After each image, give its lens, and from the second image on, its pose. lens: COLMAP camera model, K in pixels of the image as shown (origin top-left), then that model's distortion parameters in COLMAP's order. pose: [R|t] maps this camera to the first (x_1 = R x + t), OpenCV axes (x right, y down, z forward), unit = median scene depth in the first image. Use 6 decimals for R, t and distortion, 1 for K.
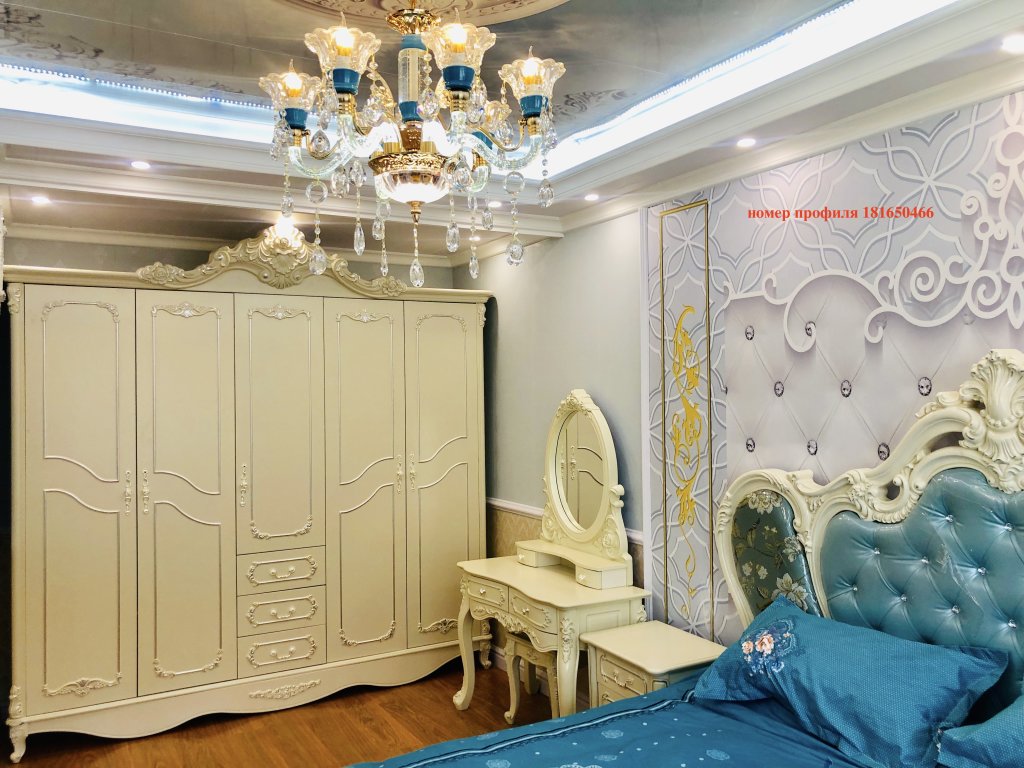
lens RADIAL K [[822.4, 0, 512.4], [0, 822.4, 394.6], [0, 0, 1]] dist [0.048012, -0.039210]
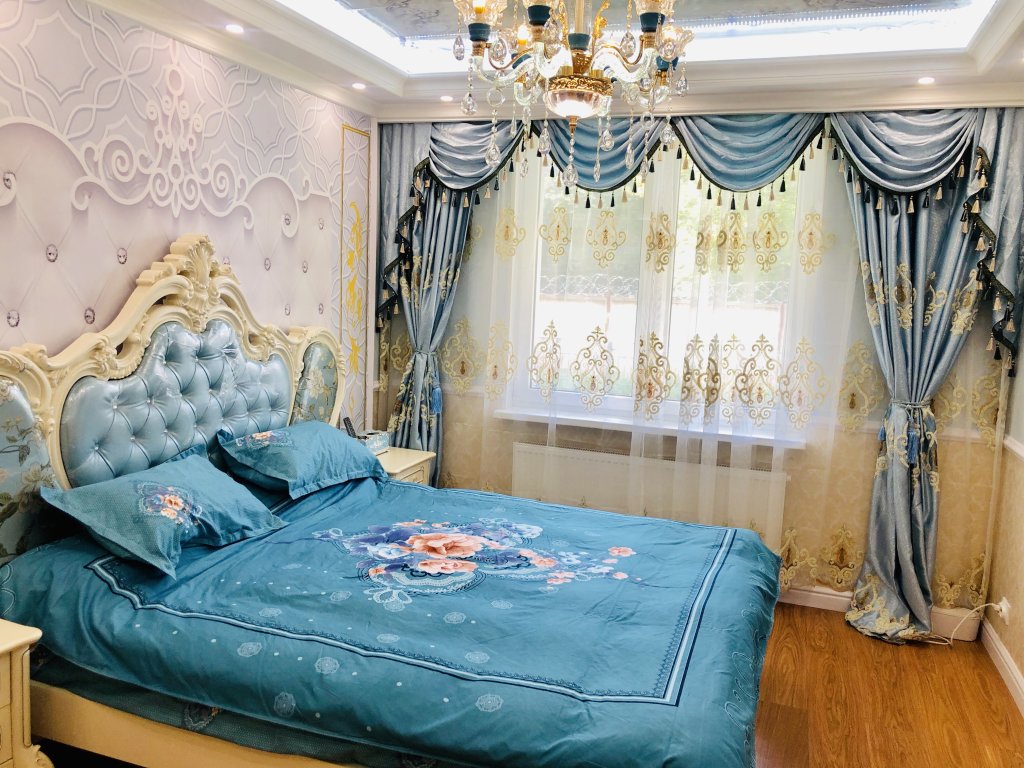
lens RADIAL K [[822.4, 0, 502.3], [0, 822.4, 378.4], [0, 0, 1]] dist [0.048012, -0.039210]
pose [[-0.645907, -0.111774, 0.755189, -0.777005], [-0.040159, 0.992829, 0.112600, 0.008391], [-0.762359, 0.042401, -0.645763, 1.417812]]
